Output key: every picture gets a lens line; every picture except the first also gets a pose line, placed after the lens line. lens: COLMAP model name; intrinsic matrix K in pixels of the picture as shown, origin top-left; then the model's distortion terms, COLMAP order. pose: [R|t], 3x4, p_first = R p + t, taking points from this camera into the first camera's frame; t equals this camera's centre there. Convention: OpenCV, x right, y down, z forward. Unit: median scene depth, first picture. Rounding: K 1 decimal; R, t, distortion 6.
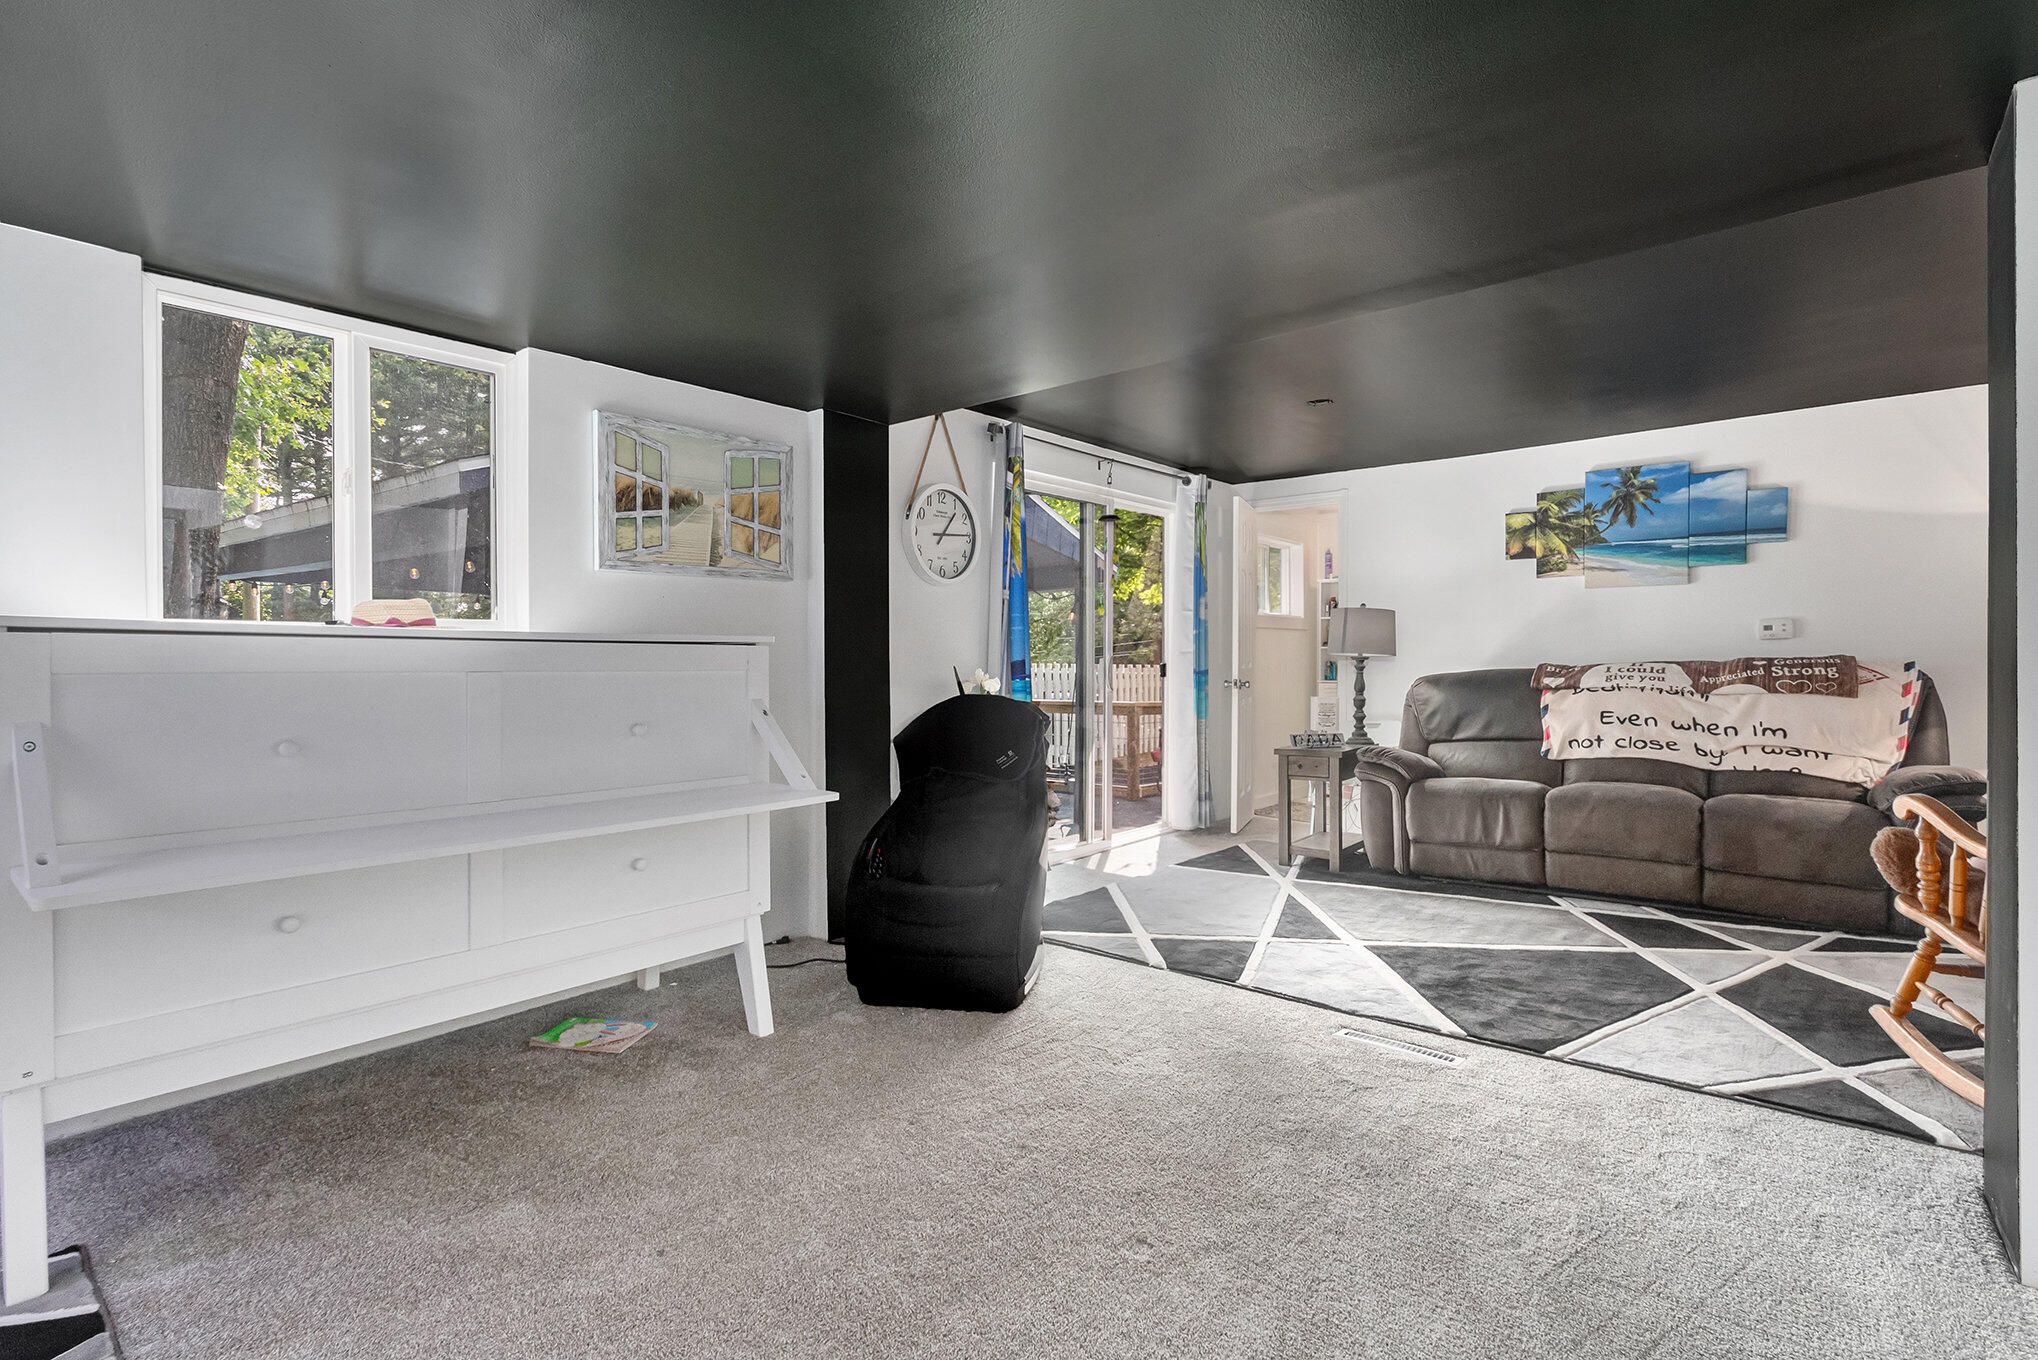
lens RADIAL K [[943.1, 0, 1009.0], [0, 943.1, 676.6], [0, 0, 1]] dist [-0.016922, -0.000258]
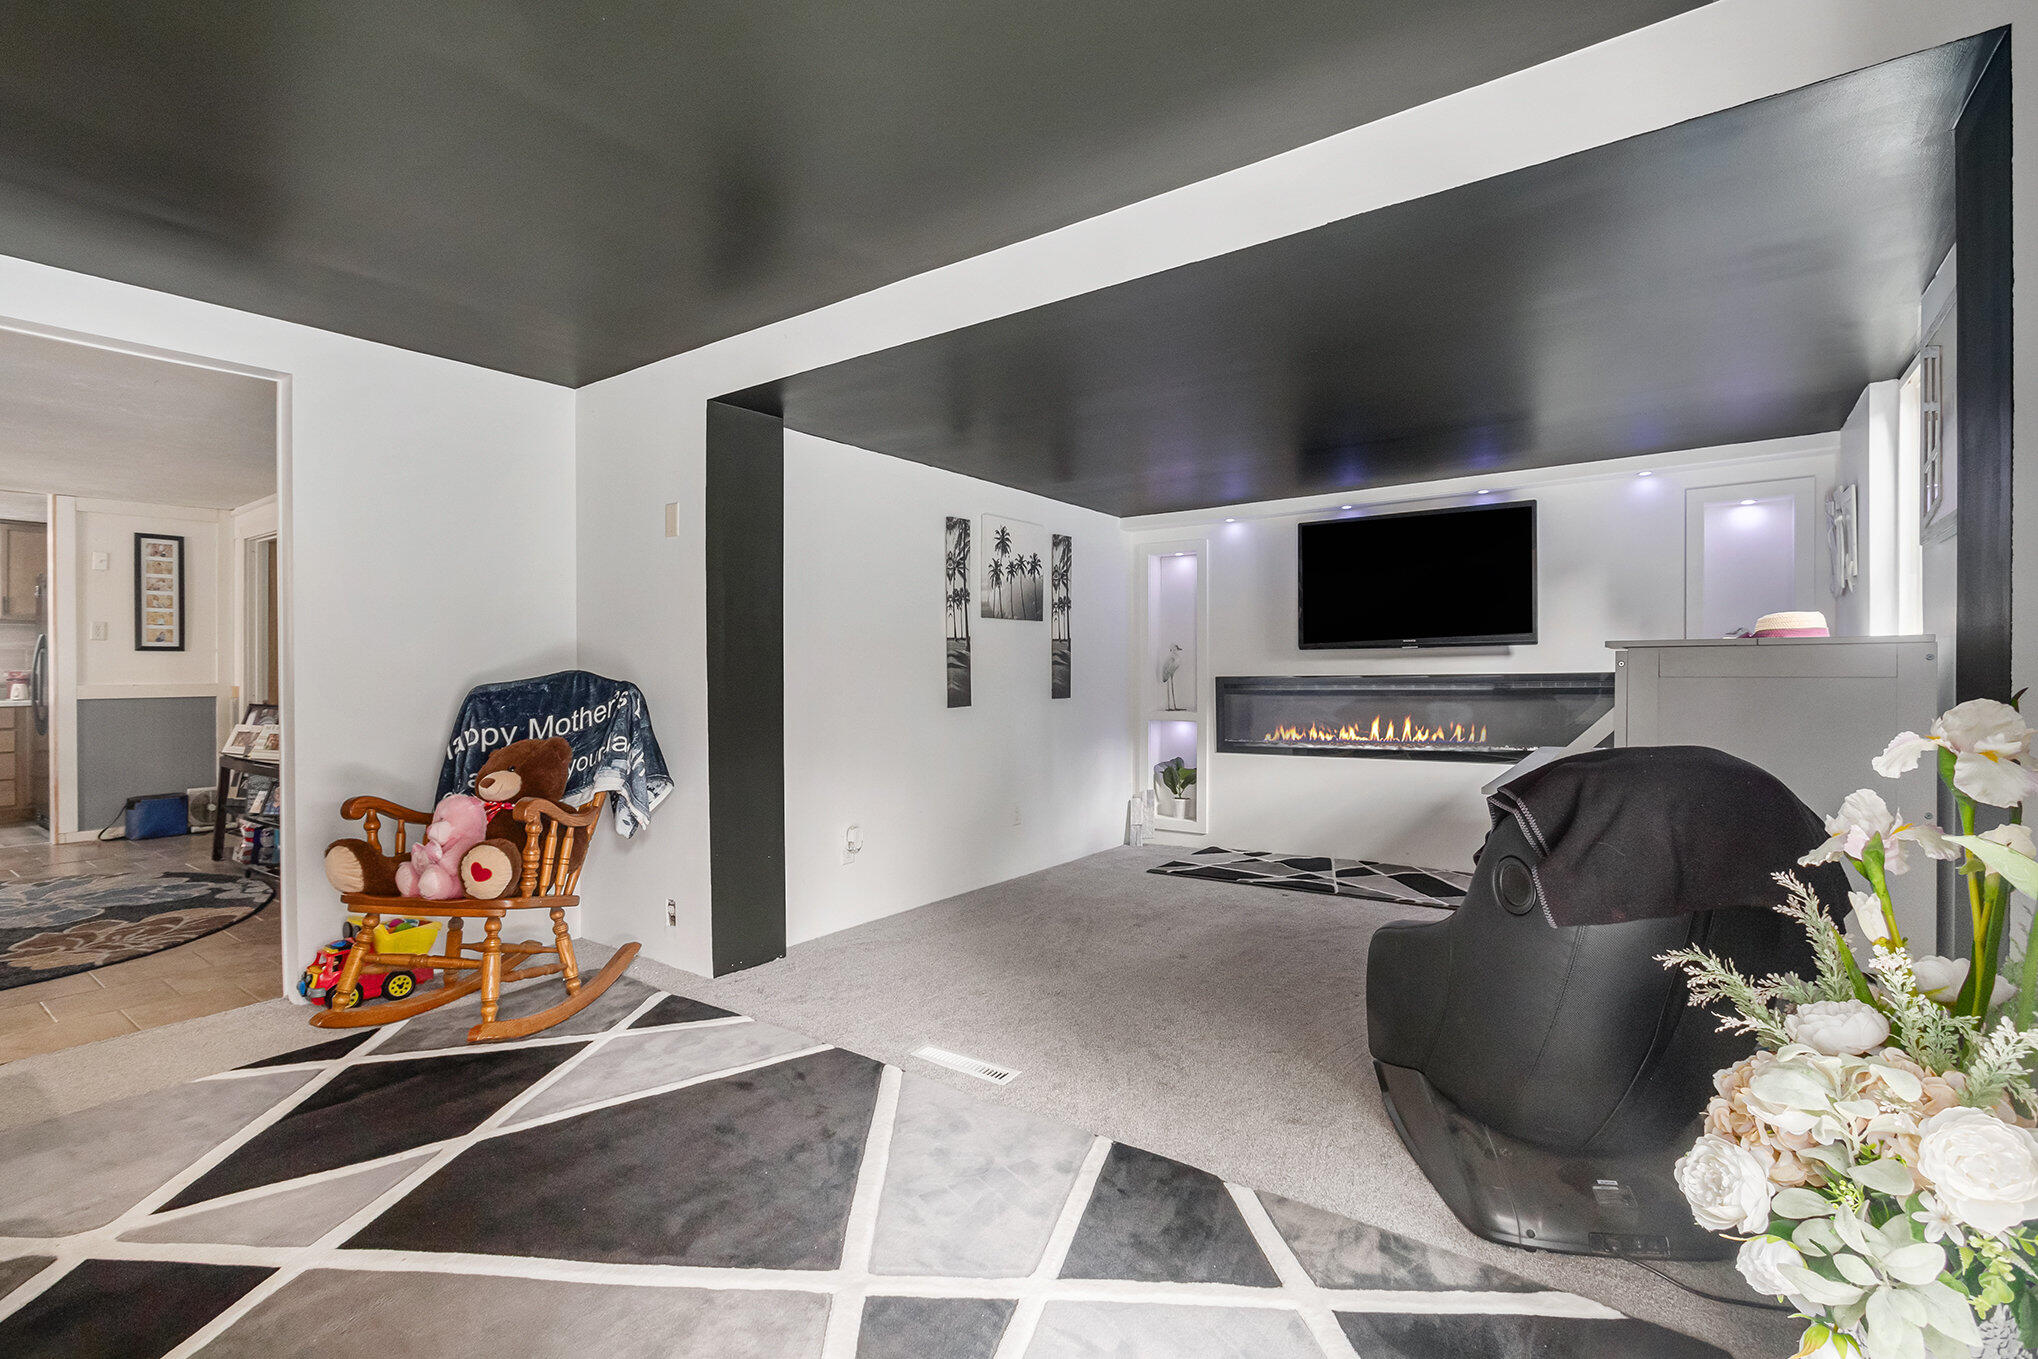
lens RADIAL K [[947.5, 0, 963.2], [0, 947.5, 673.9], [0, 0, 1]] dist [-0.002287, -0.000312]
pose [[-0.999422, 0.012000, -0.031811, 0.248492], [0.011501, 0.999808, 0.015848, -0.018916], [0.031995, 0.015473, -0.999368, 1.119351]]
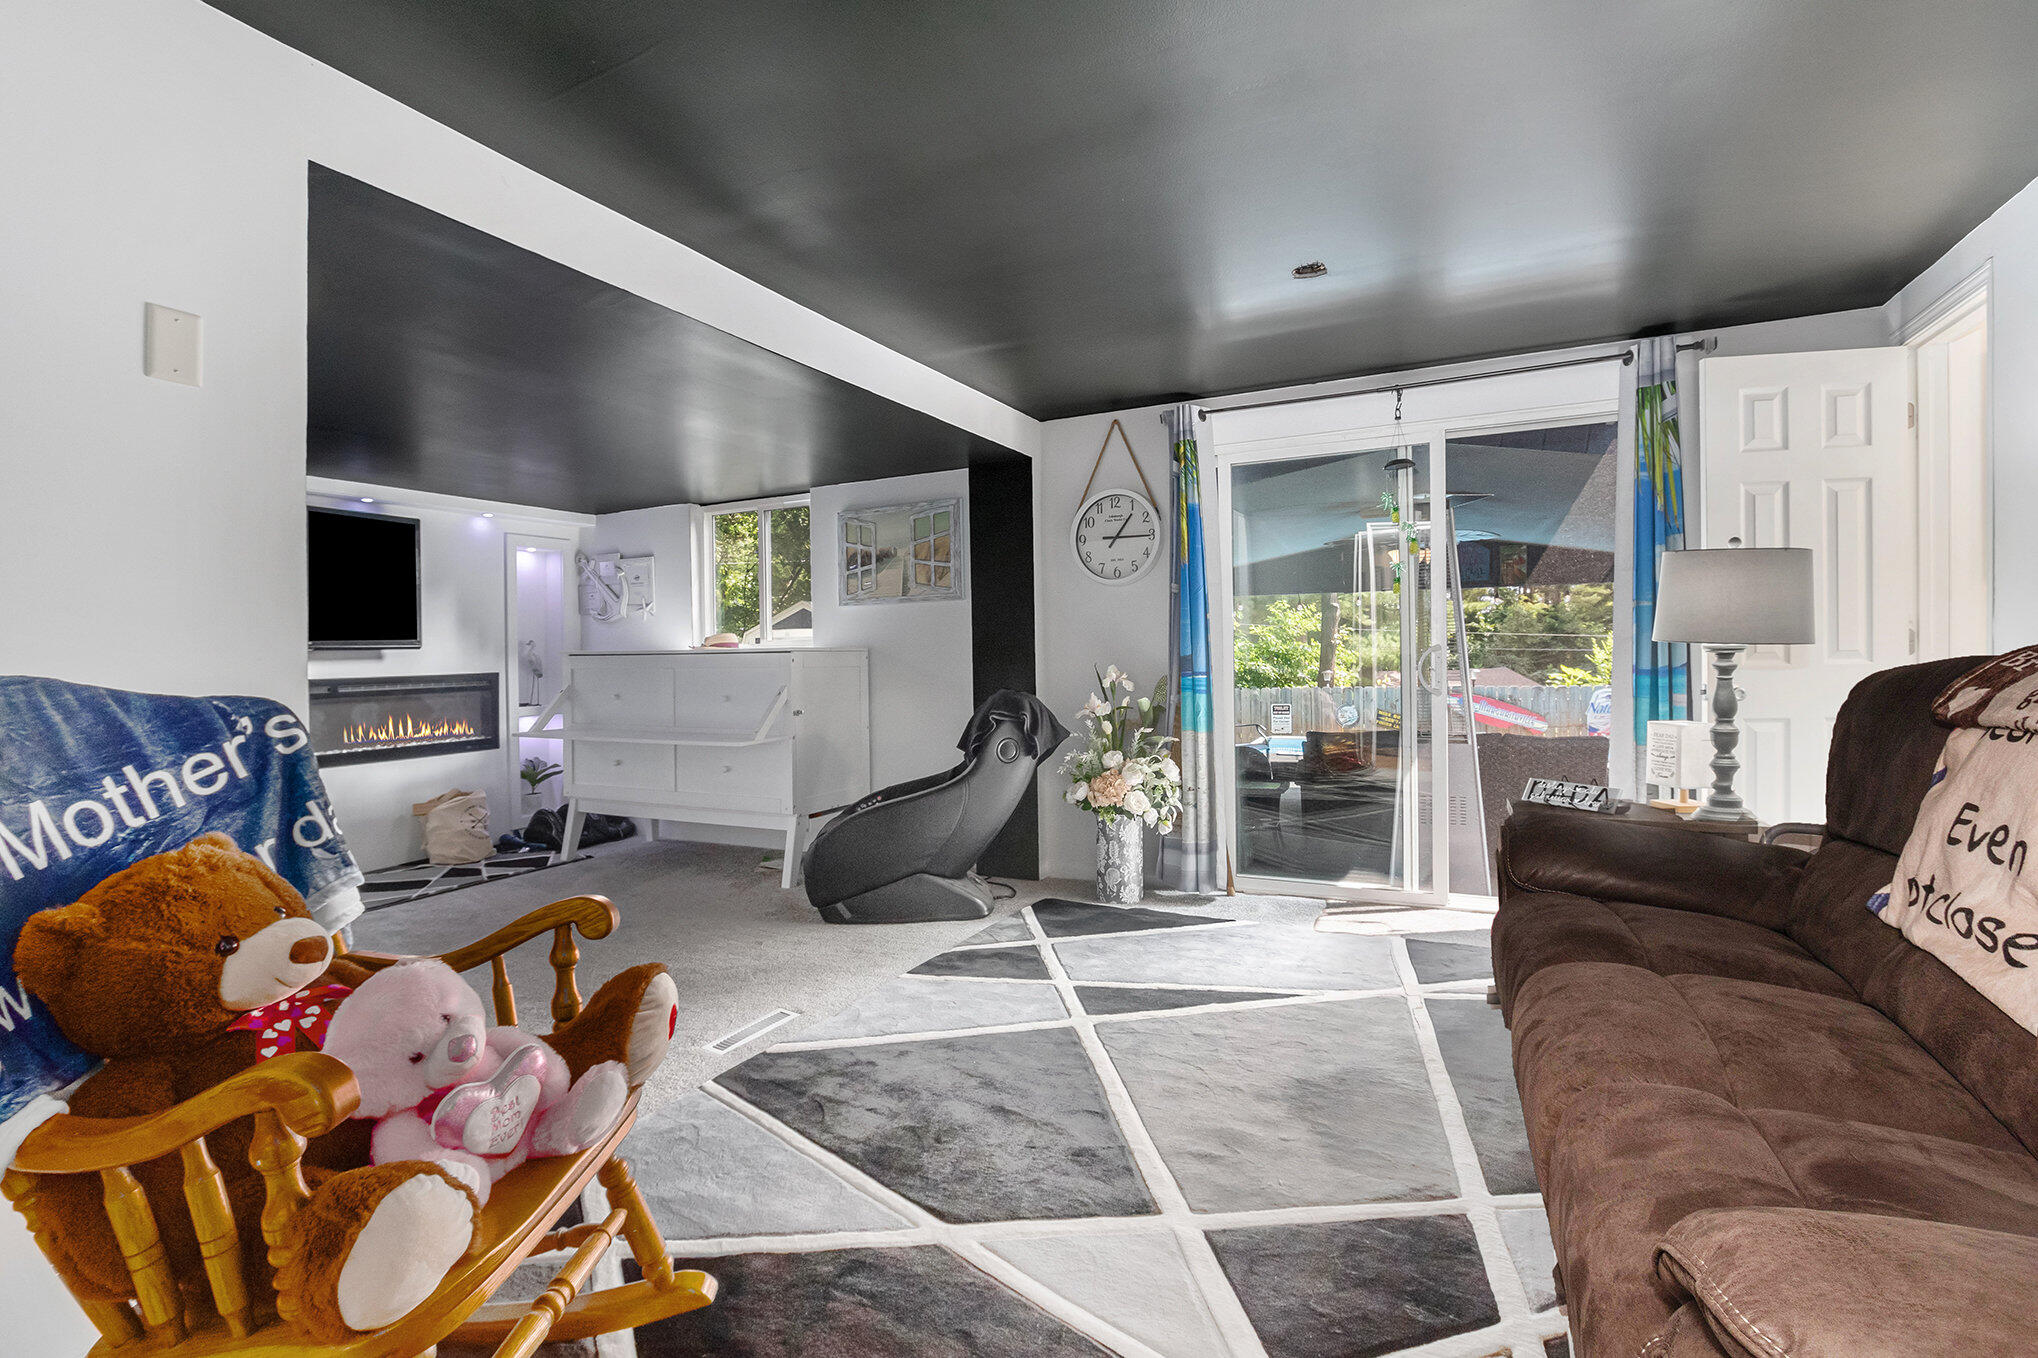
lens RADIAL K [[965.4, 0, 1018.3], [0, 965.4, 663.4], [0, 0, 1]] dist [-0.000325, -0.025477]
pose [[0.241567, 0.011352, -0.970318, 0.867816], [0.000203, 0.999931, 0.011749, -0.020130], [0.970384, -0.003036, 0.241548, 0.576597]]
